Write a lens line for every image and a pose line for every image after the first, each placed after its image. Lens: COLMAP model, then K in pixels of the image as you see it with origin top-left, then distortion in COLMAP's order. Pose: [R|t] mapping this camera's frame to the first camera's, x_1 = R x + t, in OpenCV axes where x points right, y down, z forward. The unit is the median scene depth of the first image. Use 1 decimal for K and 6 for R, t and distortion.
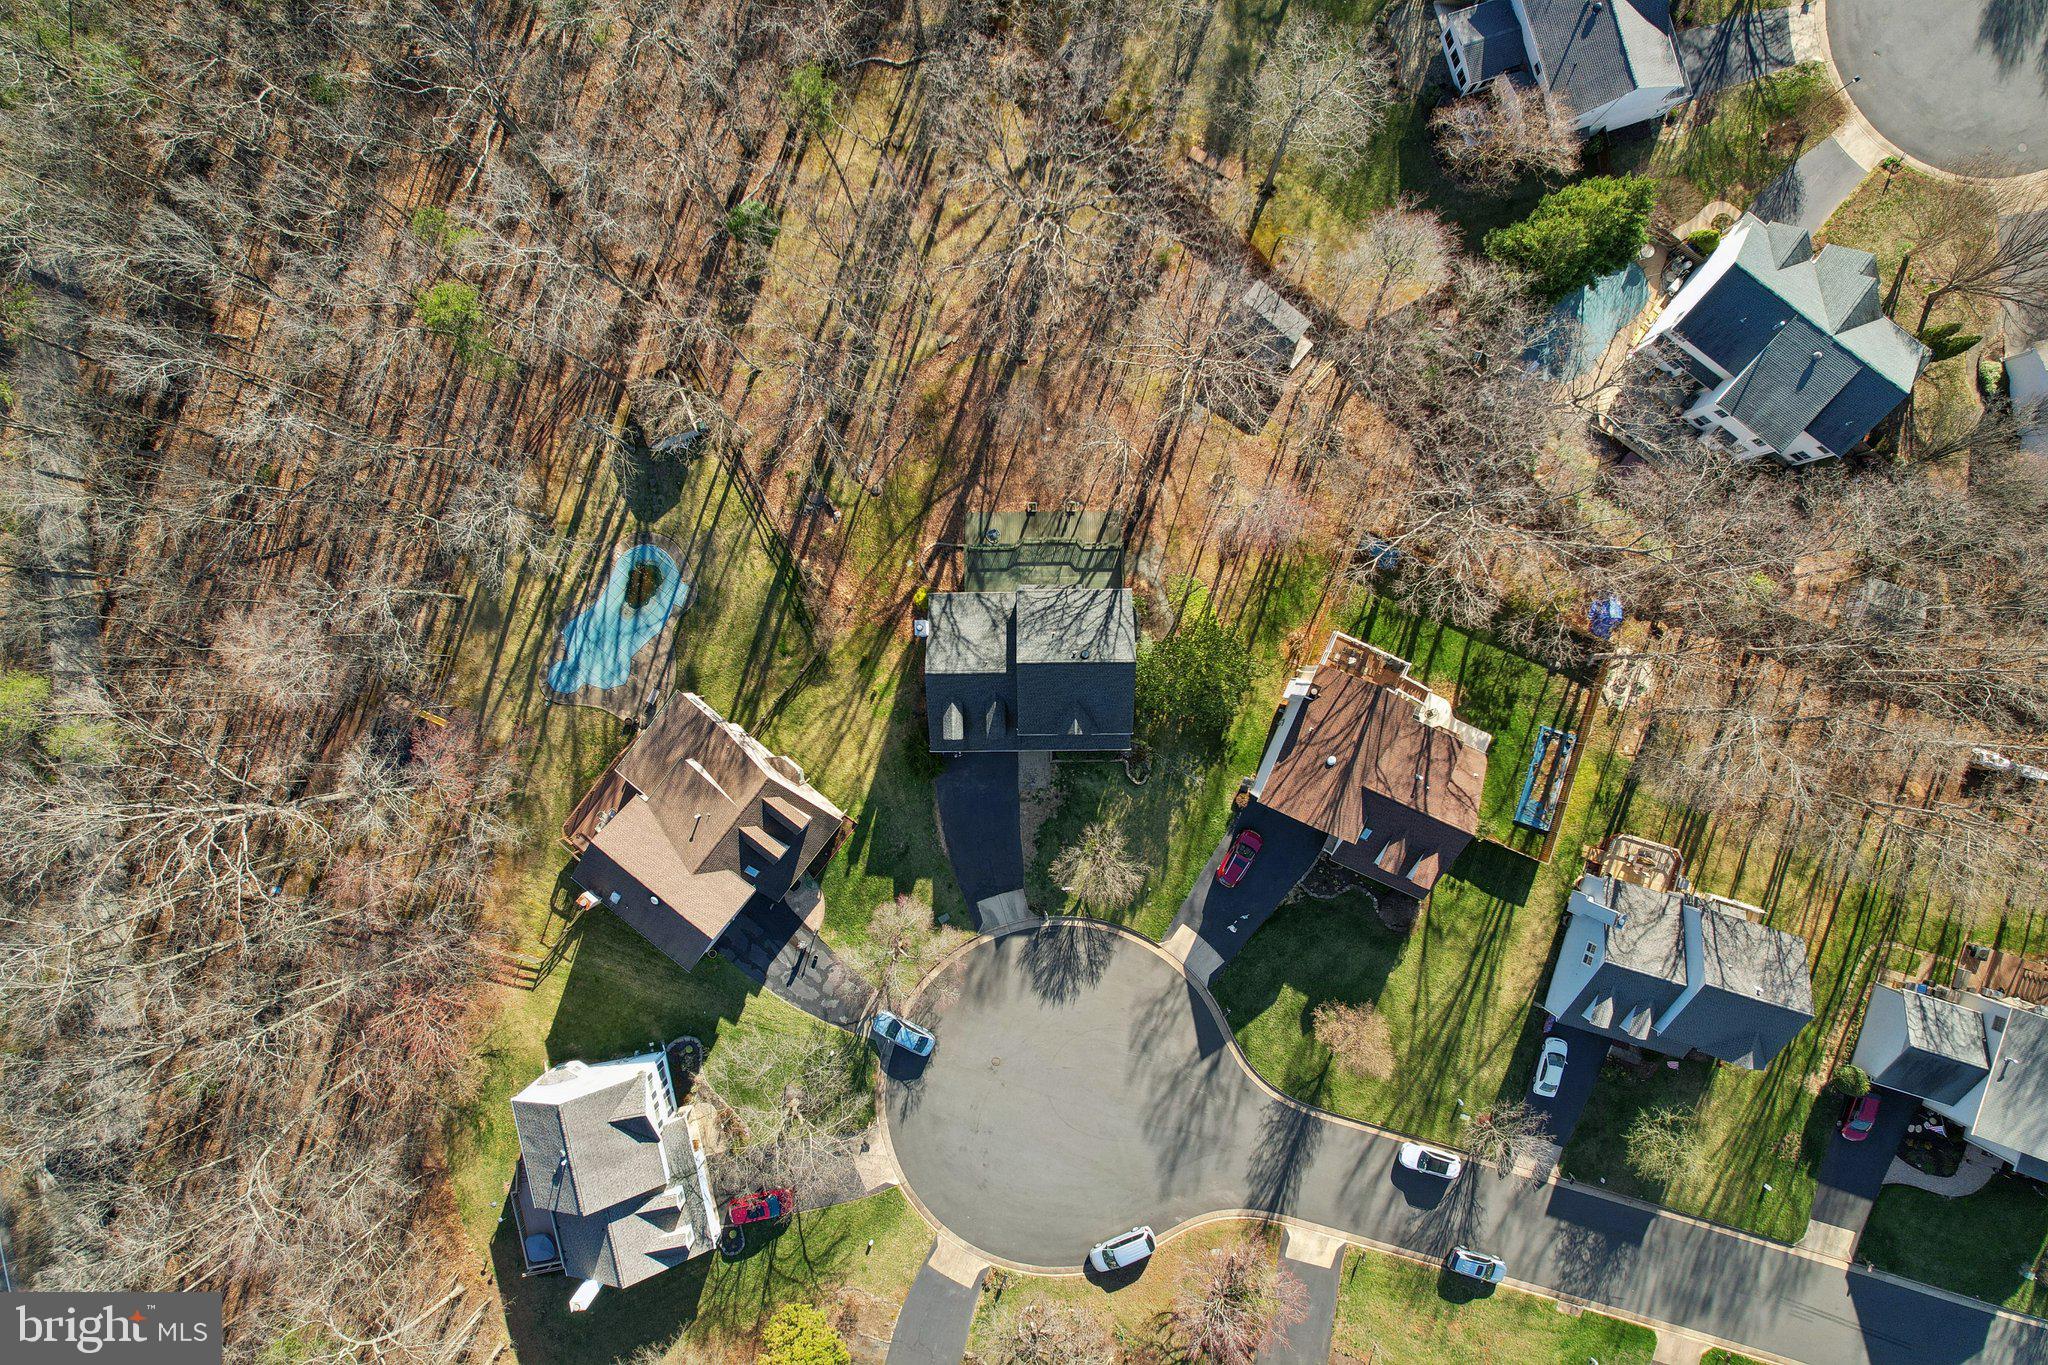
lens RADIAL K [[1315.2, 0, 1019.3], [0, 1315.2, 677.0], [0, 0, 1]] dist [-0.073221, 0.061302]
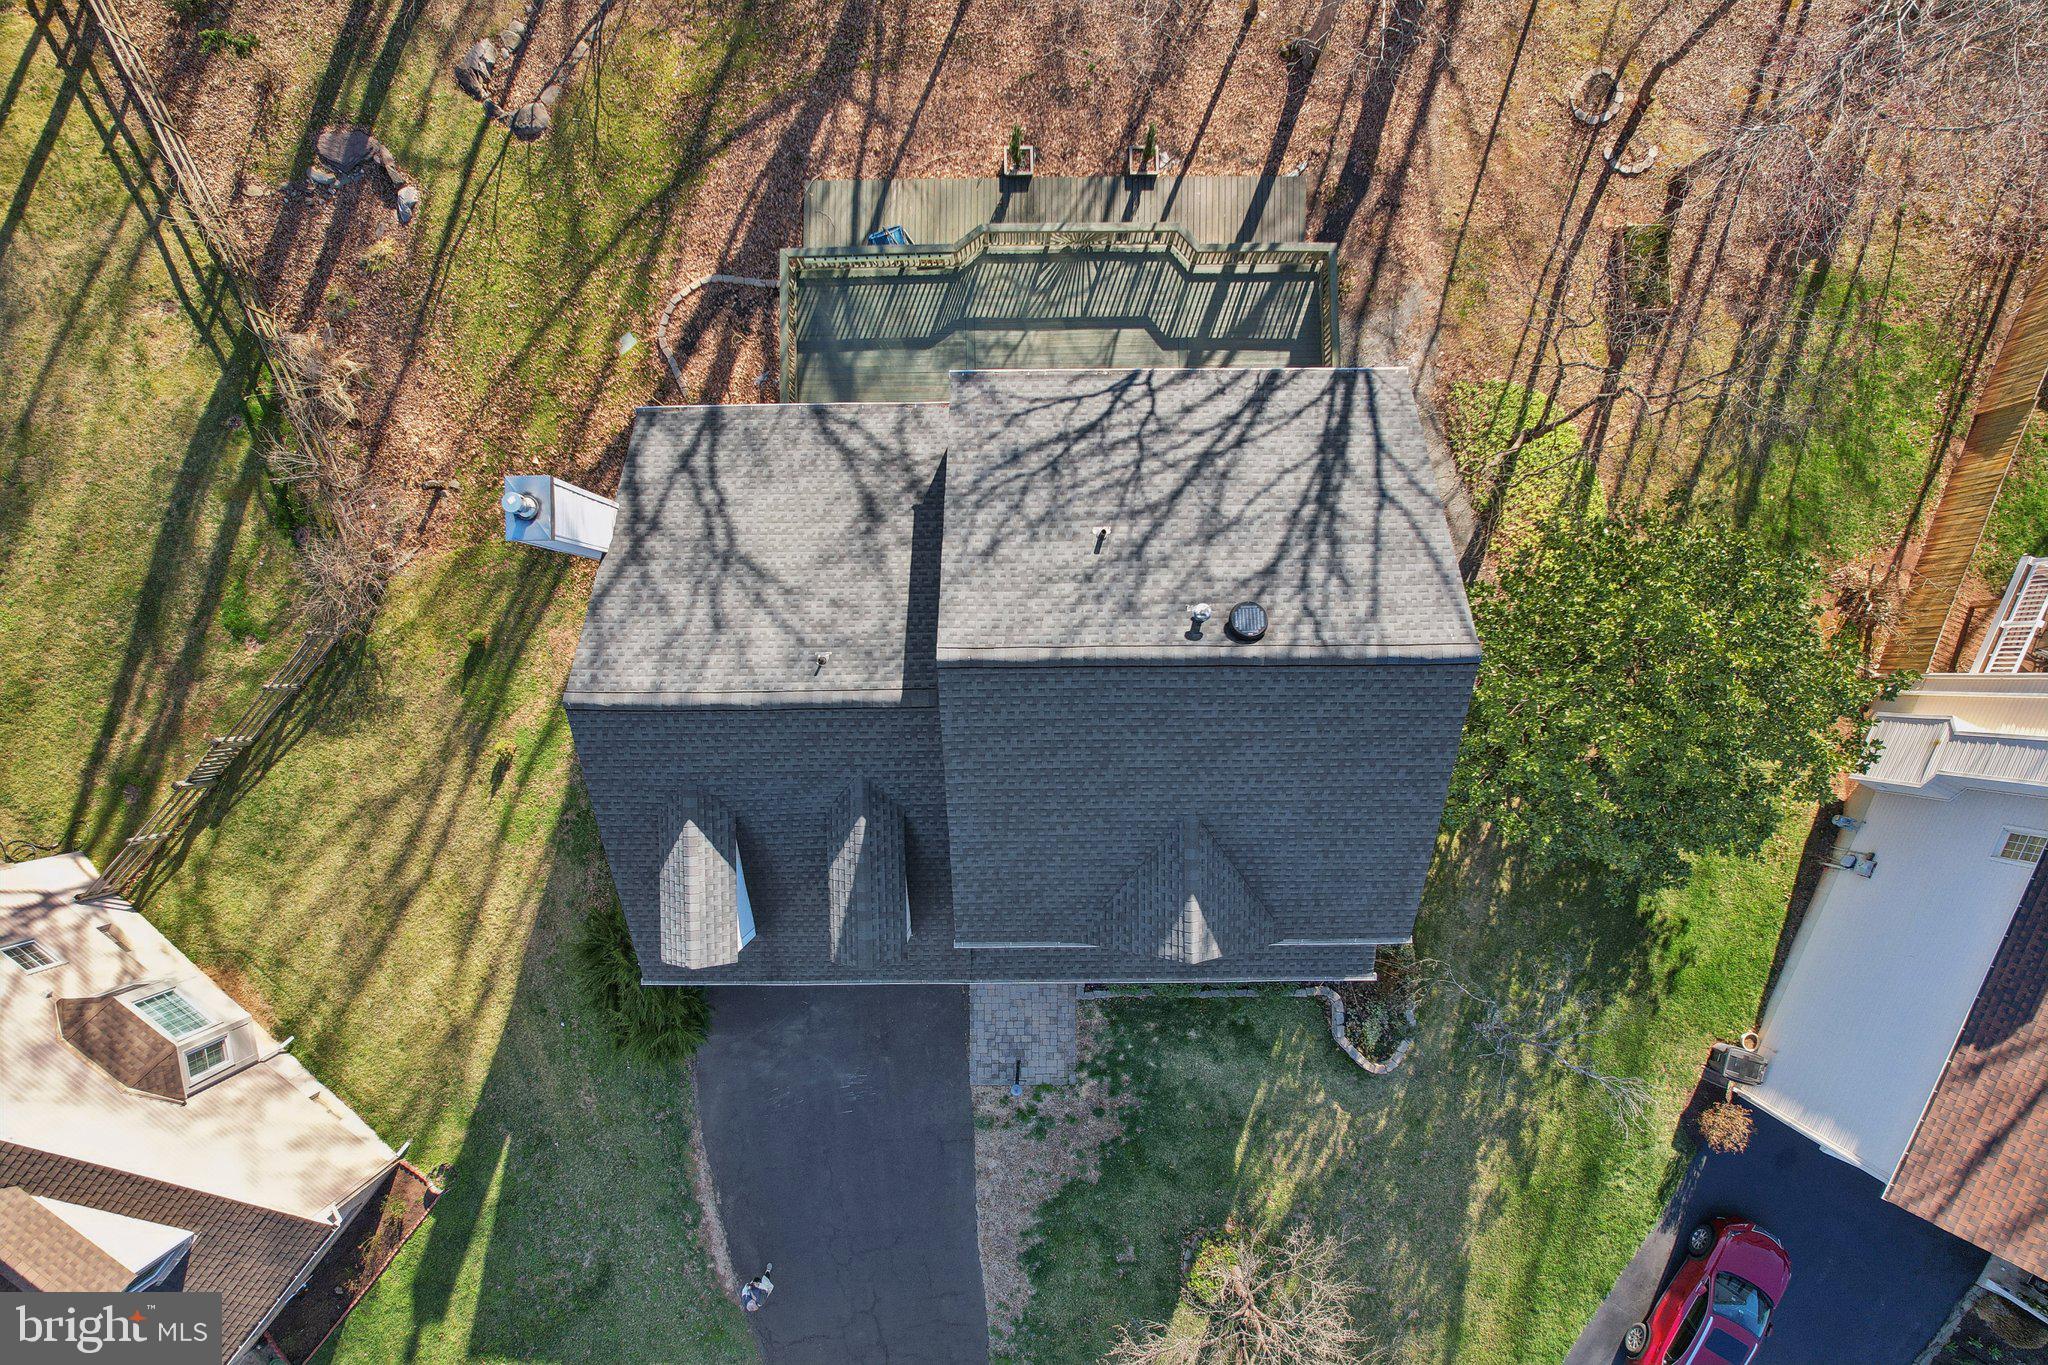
lens RADIAL K [[1315.2, 0, 1021.2], [0, 1315.2, 678.9], [0, 0, 1]] dist [-0.073221, 0.061302]
pose [[0.999999, 0.001163, -0.000194, 0.010309], [-0.001164, 0.999998, -0.001755, -0.006101], [0.000192, 0.001755, 0.999998, 0.692320]]
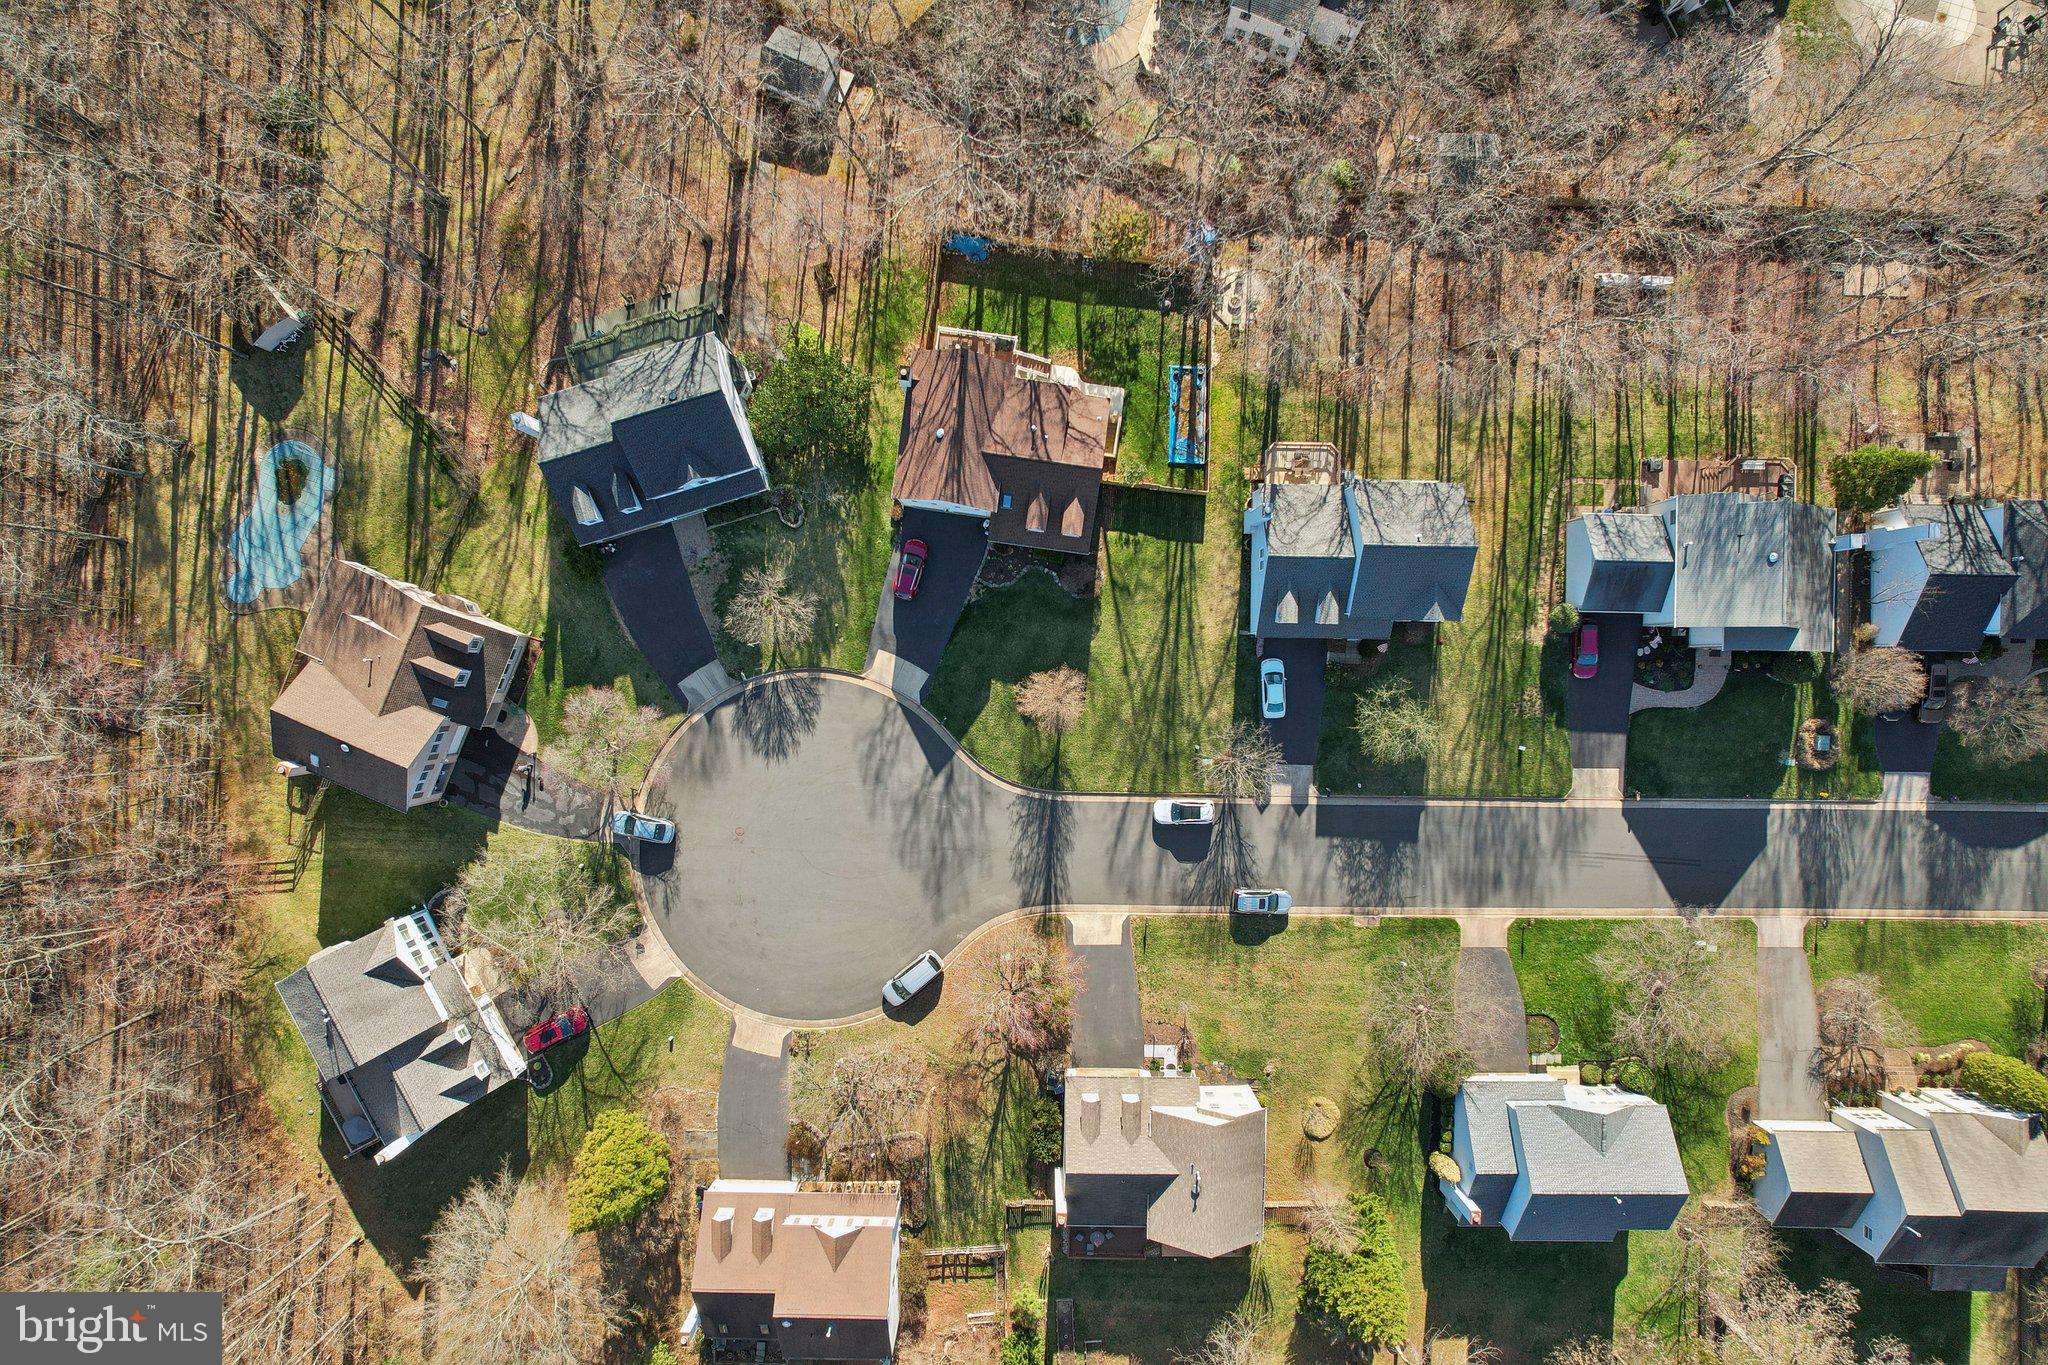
lens RADIAL K [[1315.2, 0, 1017.3], [0, 1315.2, 681.6], [0, 0, 1]] dist [-0.073221, 0.061302]
pose [[0.961468, -0.274911, -0.001648, 0.221634], [0.274906, 0.961467, -0.002817, 0.243134], [0.002359, 0.002255, 0.999995, -0.015154]]
